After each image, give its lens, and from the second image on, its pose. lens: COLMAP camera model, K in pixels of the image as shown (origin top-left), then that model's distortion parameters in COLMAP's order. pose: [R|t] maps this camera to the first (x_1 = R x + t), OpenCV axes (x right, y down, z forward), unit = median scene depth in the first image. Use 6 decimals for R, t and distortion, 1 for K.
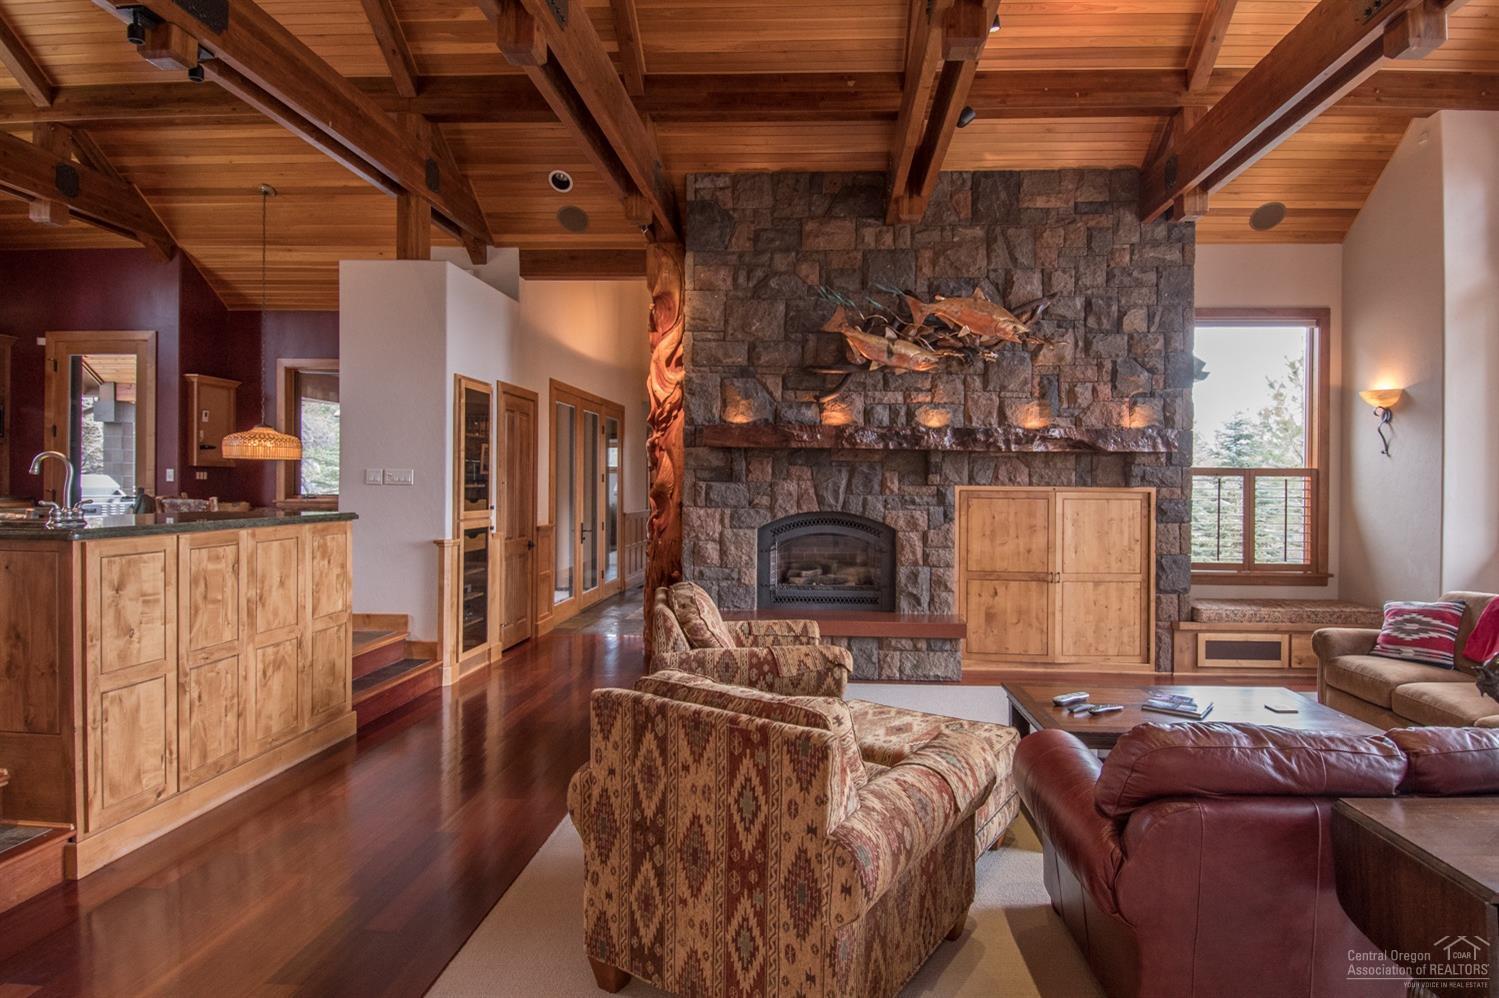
lens RADIAL K [[794.4, 0, 782.4], [0, 794.4, 490.8], [0, 0, 1]] dist [0.056836, -0.069131]
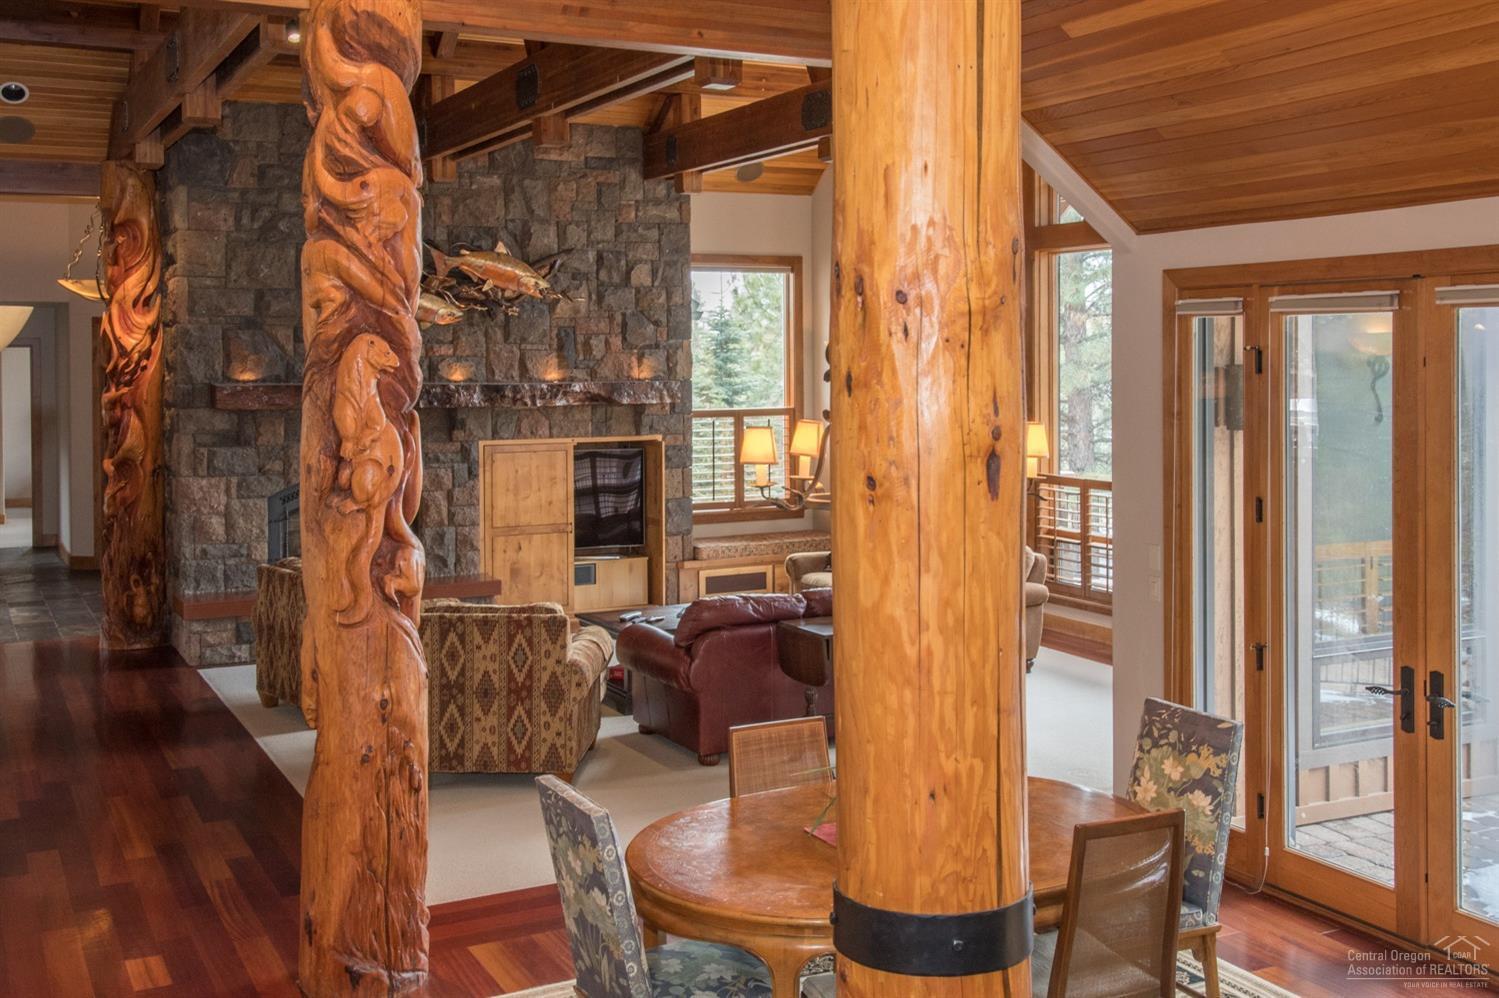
lens RADIAL K [[1552.3, 0, 749.5], [0, 1552.3, 499.0], [0, 0, 1]] dist [0.006075, 0.004002]
pose [[0.859984, -0.060269, 0.506750, -0.467783], [0.016035, 0.995703, 0.091210, -0.104633], [-0.510069, -0.070313, 0.857254, -0.800033]]
